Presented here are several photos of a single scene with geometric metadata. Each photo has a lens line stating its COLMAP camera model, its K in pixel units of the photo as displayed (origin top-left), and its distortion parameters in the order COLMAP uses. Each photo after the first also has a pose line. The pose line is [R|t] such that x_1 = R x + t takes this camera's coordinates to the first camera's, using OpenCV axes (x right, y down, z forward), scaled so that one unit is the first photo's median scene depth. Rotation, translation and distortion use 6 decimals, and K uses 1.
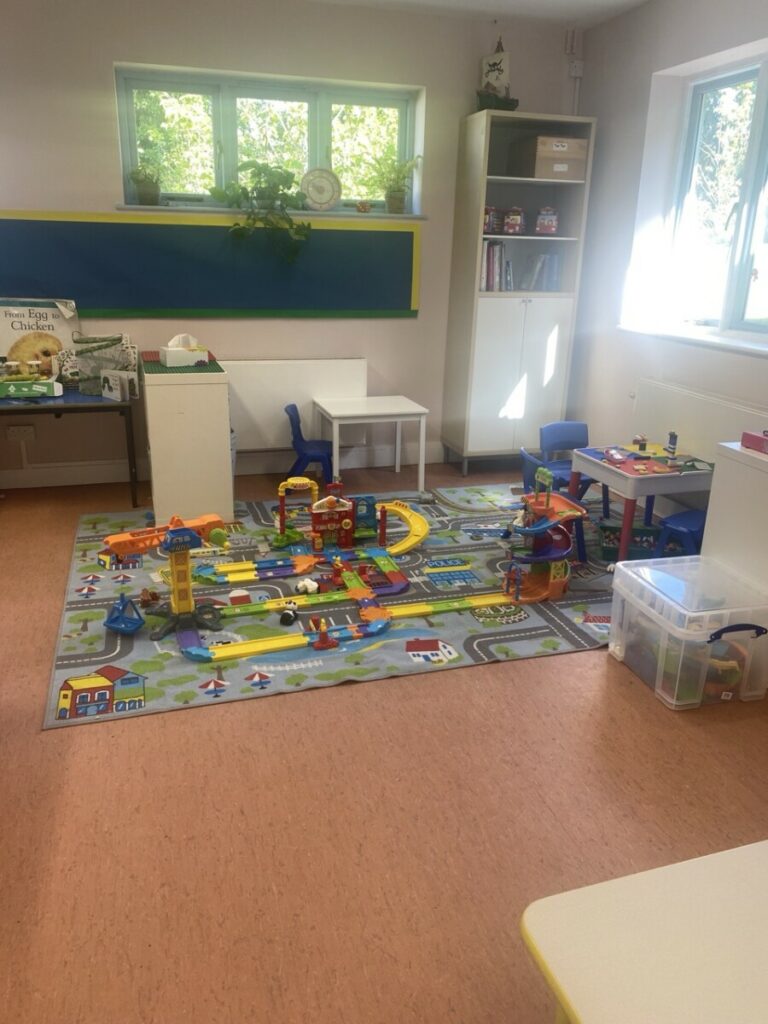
lens RADIAL K [[791.3, 0, 383.2], [0, 791.3, 511.9], [0, 0, 1]] dist [0.034207, -0.020290]
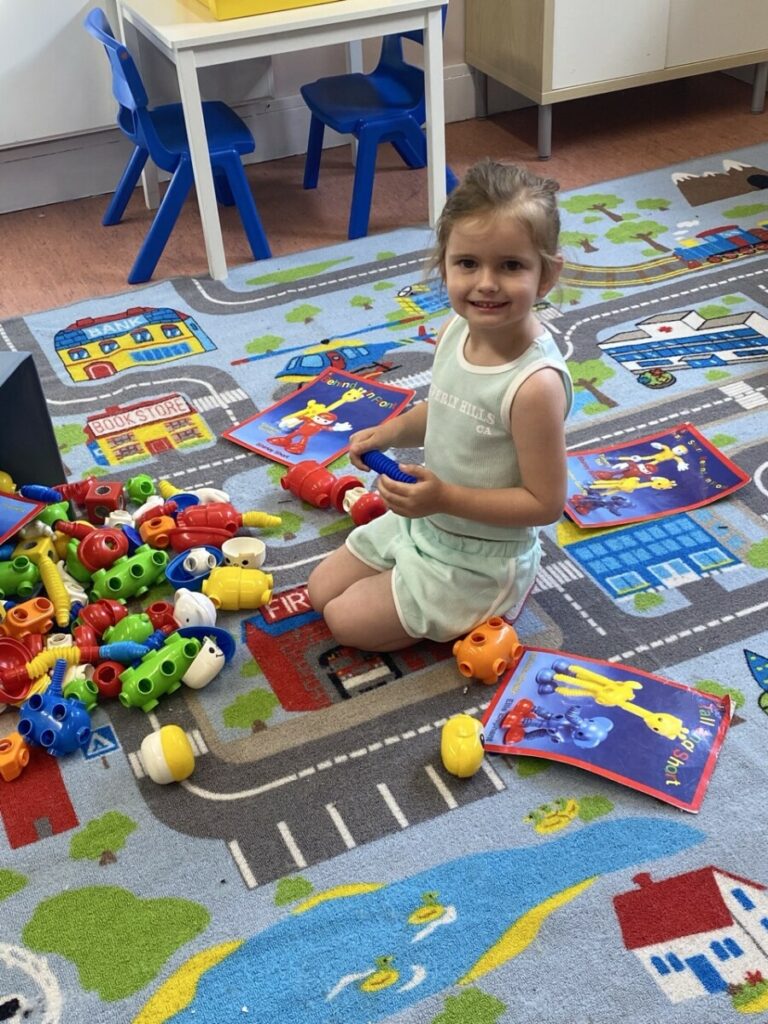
lens RADIAL K [[1351.8, 0, 386.0], [0, 1351.8, 511.9], [0, 0, 1]] dist [0.115872, 0.000000]
pose [[0.988677, -0.127798, 0.078646, -0.056321], [0.100655, 0.953507, 0.284066, -0.093671], [-0.111293, -0.272933, 0.955574, 0.412853]]
